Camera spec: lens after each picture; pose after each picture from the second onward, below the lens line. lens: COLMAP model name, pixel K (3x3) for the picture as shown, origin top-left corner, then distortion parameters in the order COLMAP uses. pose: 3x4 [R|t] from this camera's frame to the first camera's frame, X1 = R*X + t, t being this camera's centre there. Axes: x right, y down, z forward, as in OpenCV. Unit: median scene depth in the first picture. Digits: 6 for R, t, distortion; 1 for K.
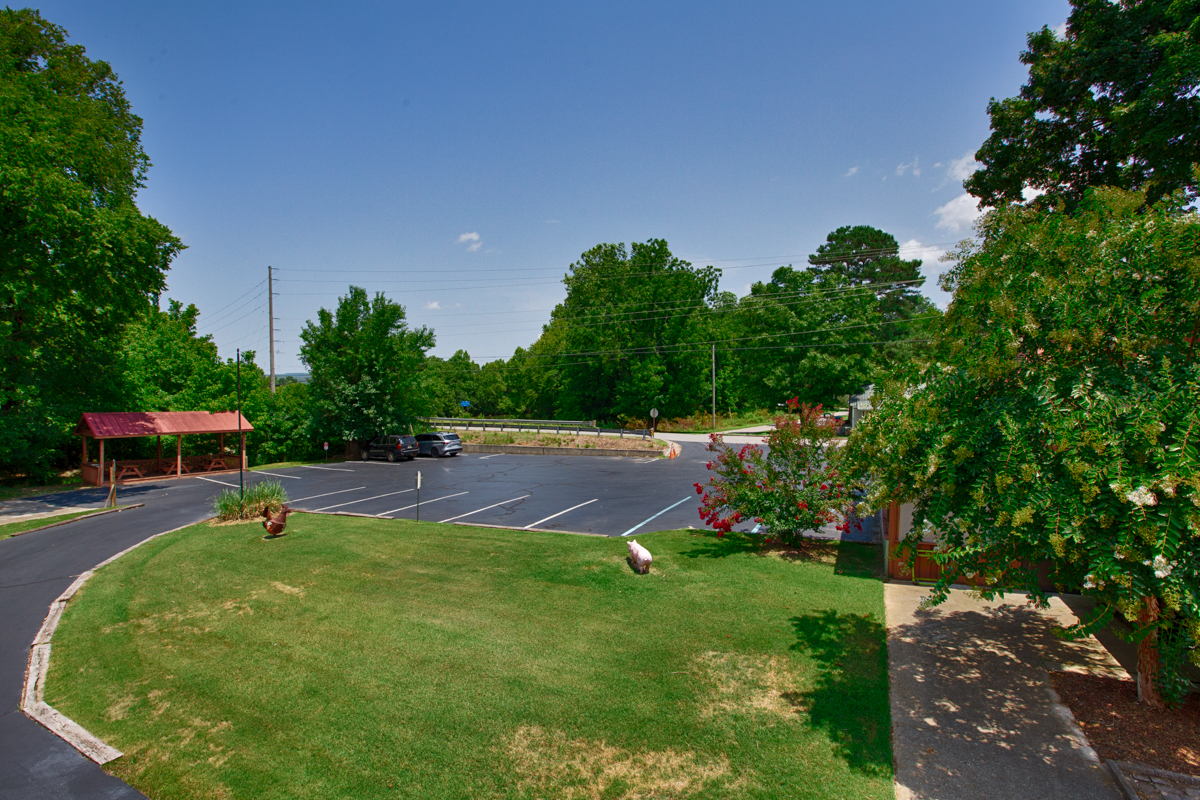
lens RADIAL K [[561.1, 0, 600.0], [0, 561.1, 400.0], [0, 0, 1]] dist [-0.002167, -0.000025]
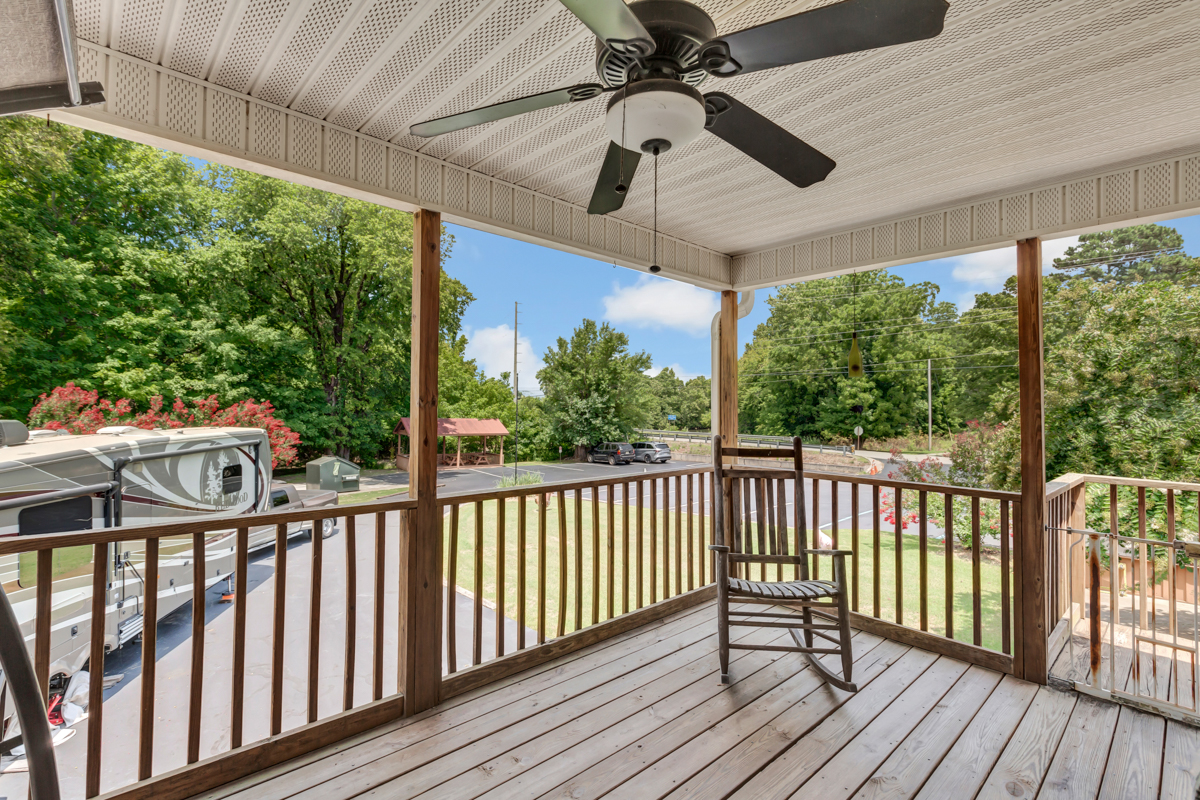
lens RADIAL K [[561.1, 0, 600.0], [0, 561.1, 400.0], [0, 0, 1]] dist [-0.002167, -0.000025]
pose [[0.937335, 0.011071, -0.348253, 0.013766], [-0.020399, 0.999524, -0.023130, 0.000954], [0.347831, 0.028785, 0.937115, -0.111610]]
